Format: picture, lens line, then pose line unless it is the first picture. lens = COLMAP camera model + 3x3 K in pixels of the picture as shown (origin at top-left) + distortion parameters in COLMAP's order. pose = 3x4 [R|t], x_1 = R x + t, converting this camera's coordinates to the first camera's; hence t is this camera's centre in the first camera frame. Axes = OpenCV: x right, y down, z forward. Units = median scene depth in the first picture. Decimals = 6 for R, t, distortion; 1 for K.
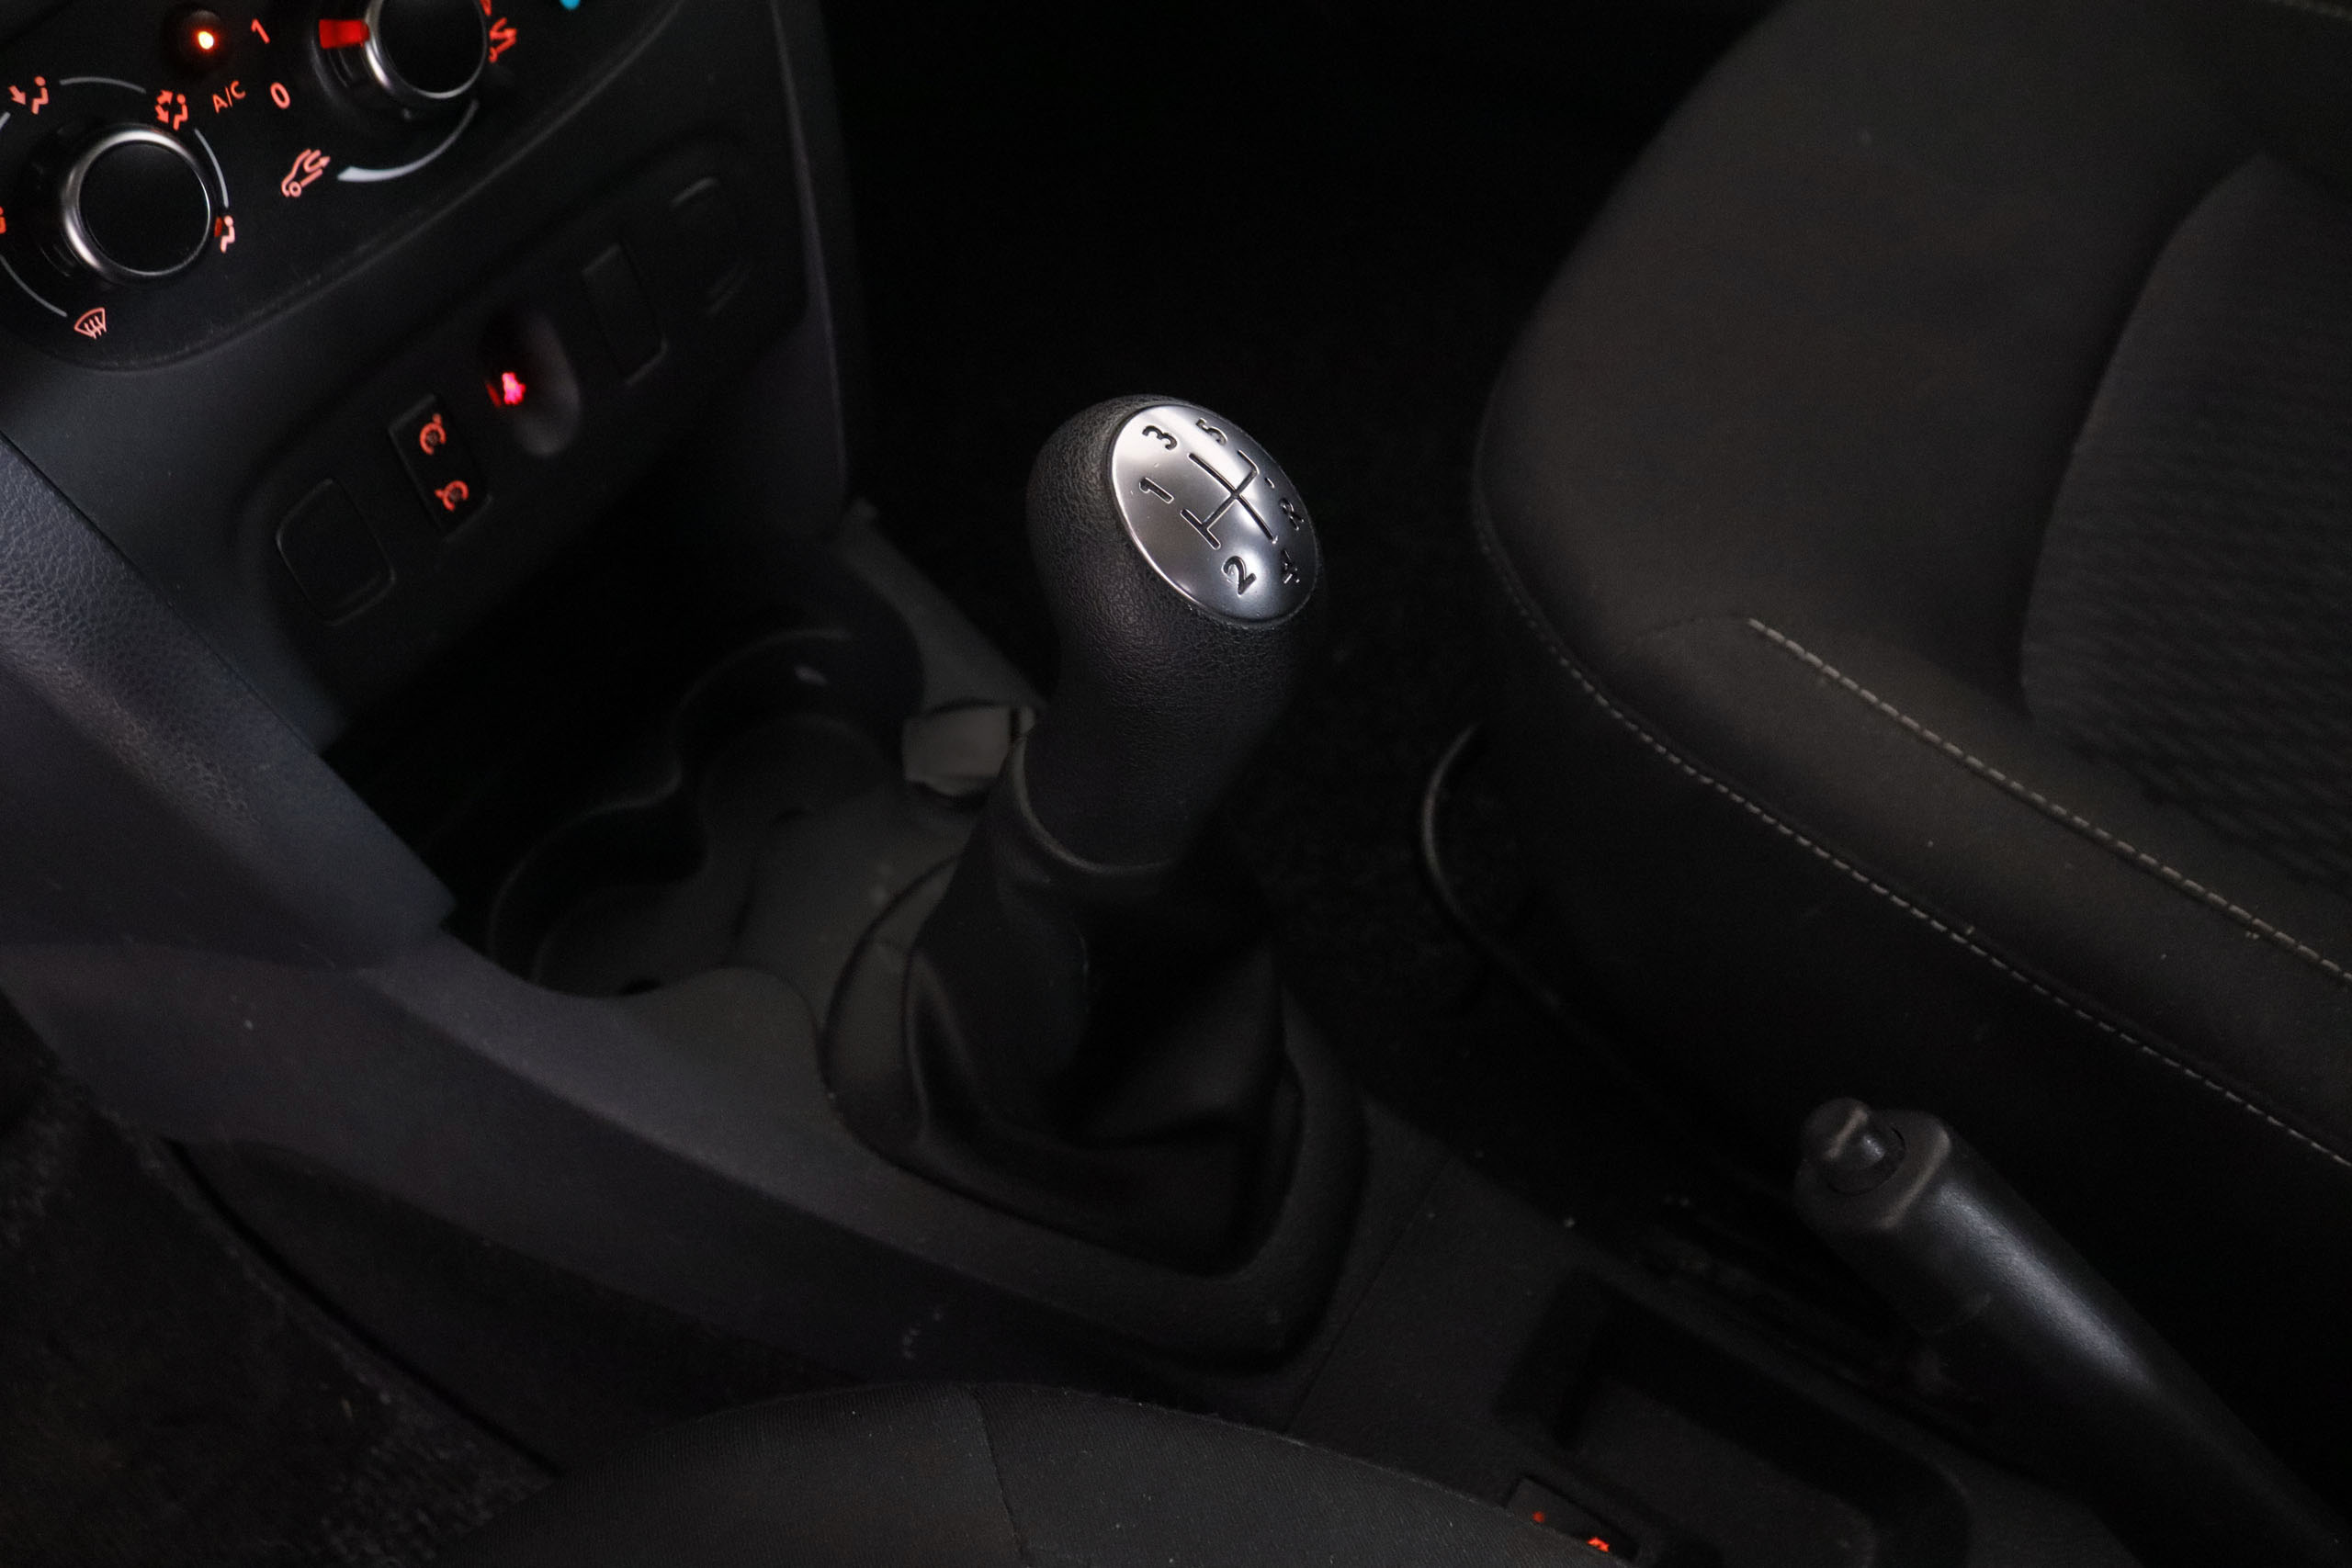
lens RADIAL K [[1833.2, 0, 1215.8], [0, 1833.2, 780.8], [0, 0, 1]] dist [-0.175590, 0.105079]
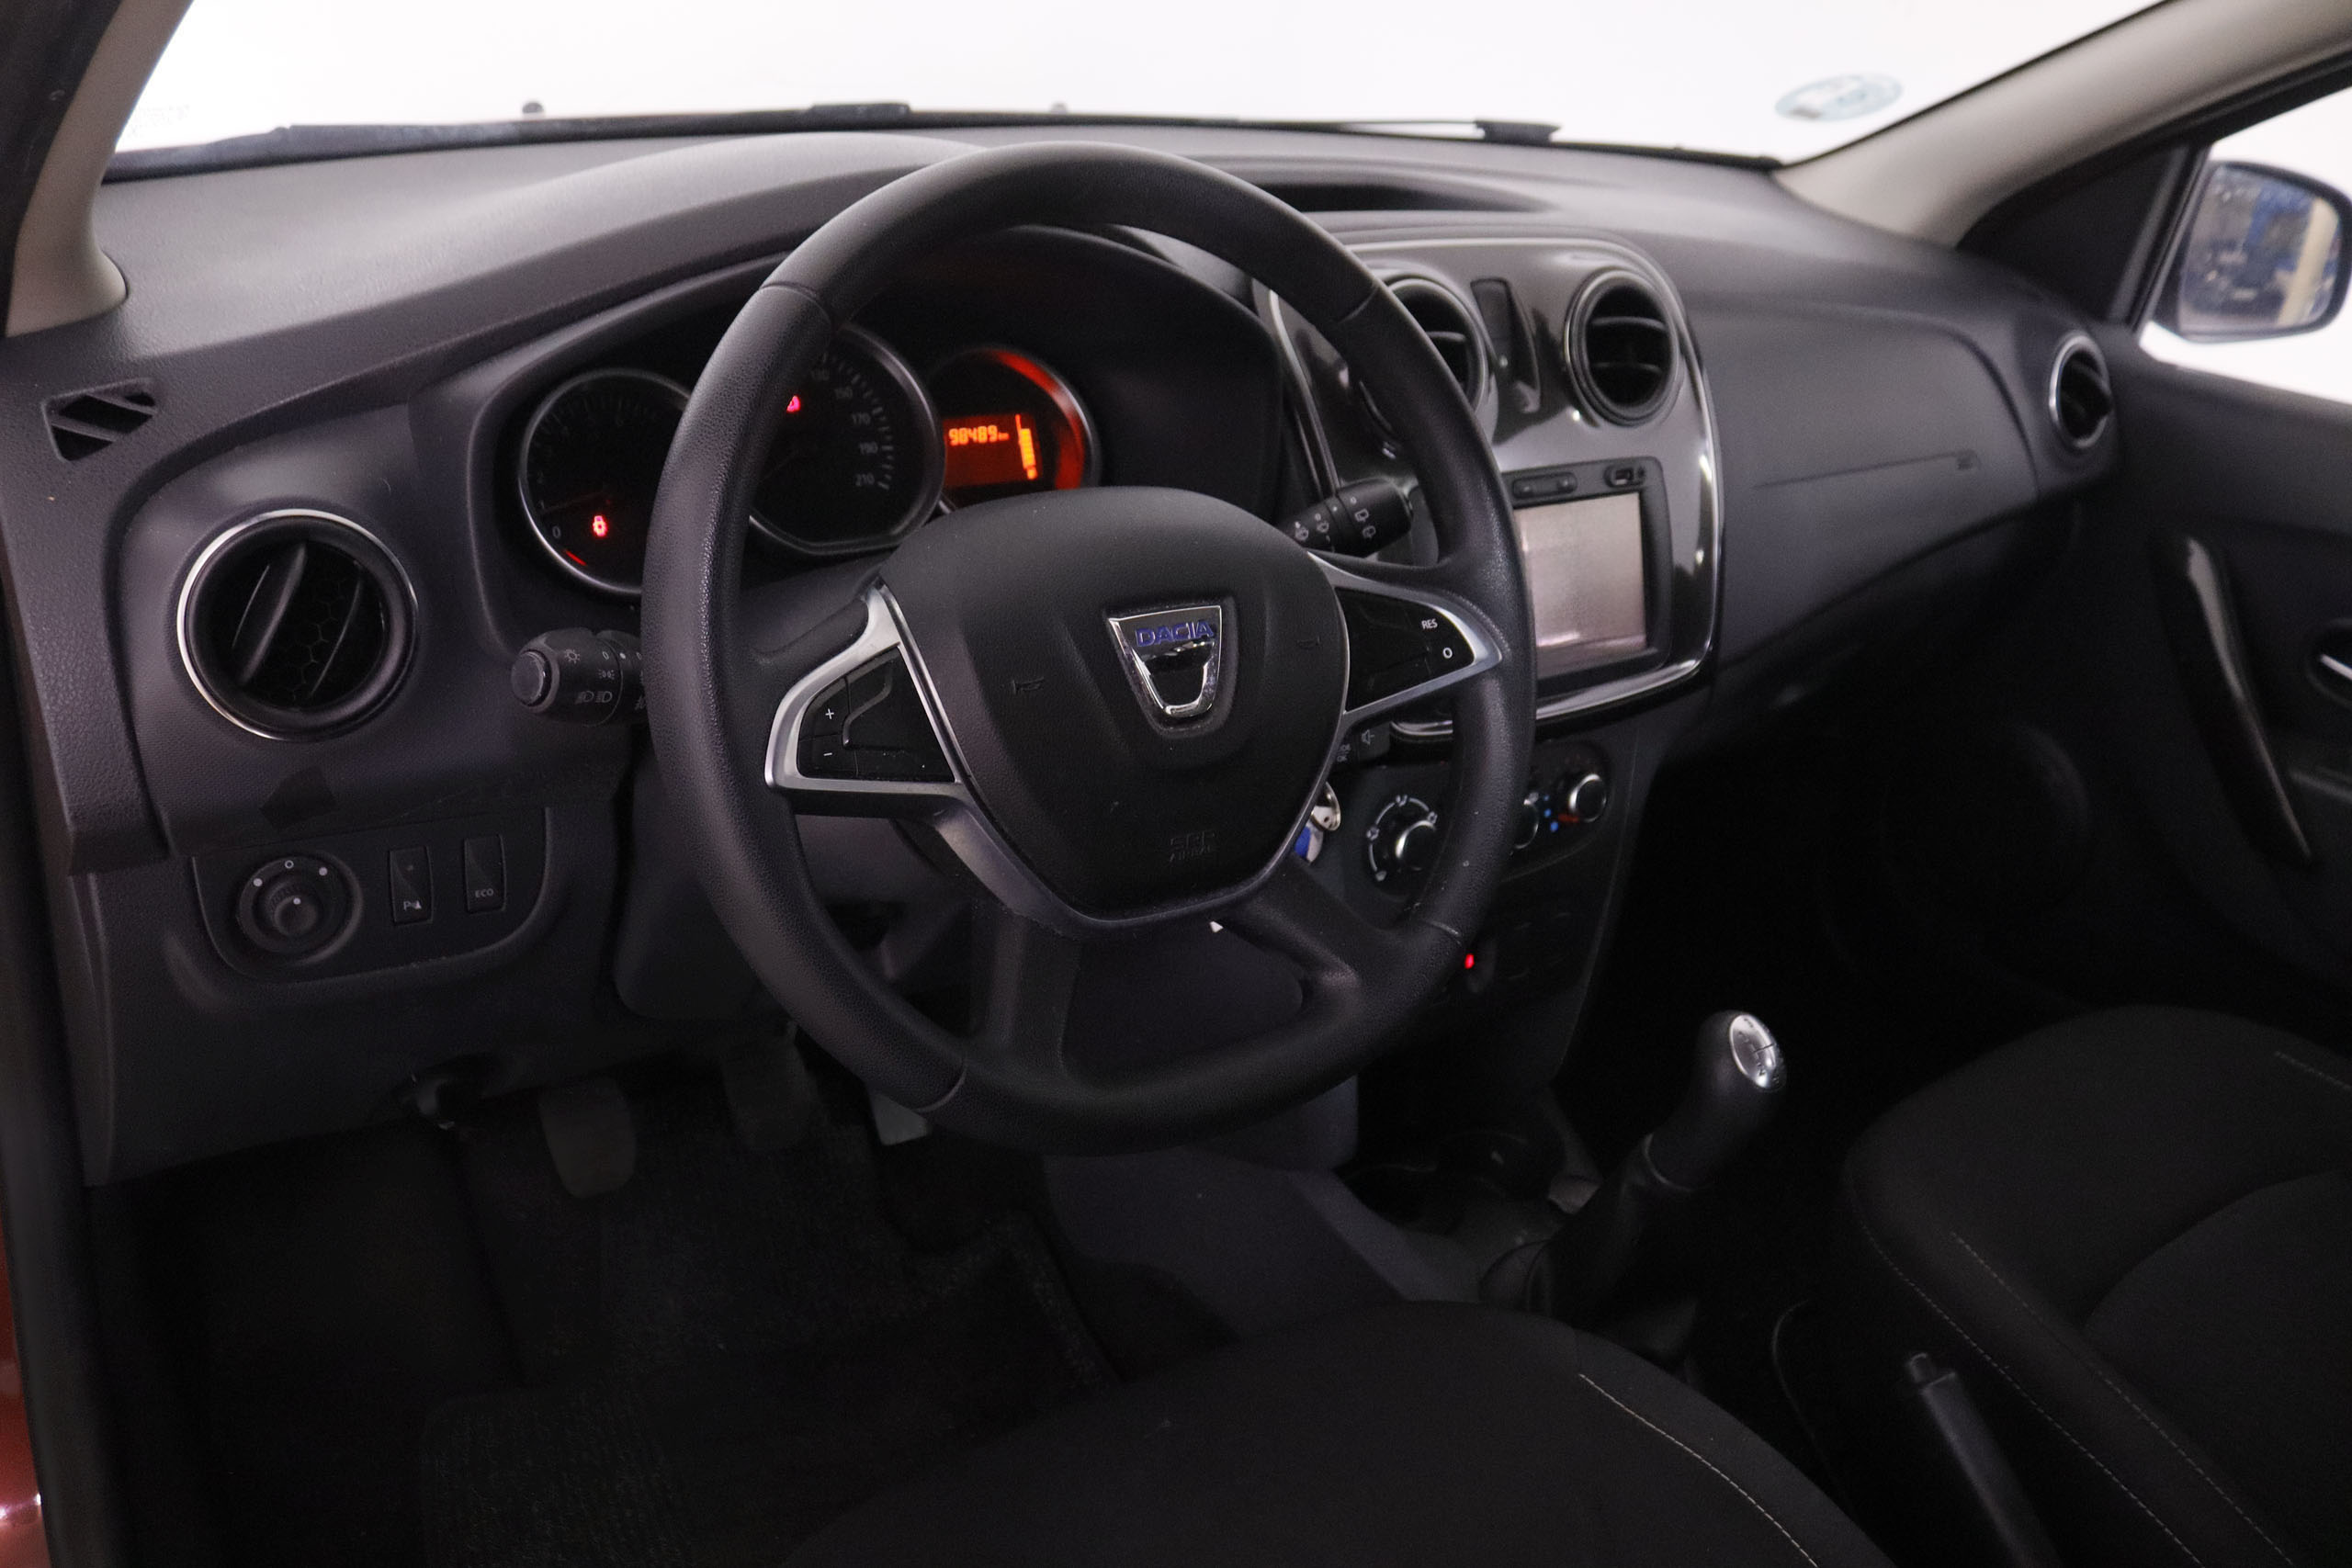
lens RADIAL K [[1833.2, 0, 1215.8], [0, 1833.2, 780.8], [0, 0, 1]] dist [-0.175590, 0.105079]
pose [[0.908137, 0.287158, -0.304676, -0.027481], [-0.393995, 0.832307, -0.389914, 0.738291], [0.141617, 0.474136, 0.868988, -1.440124]]
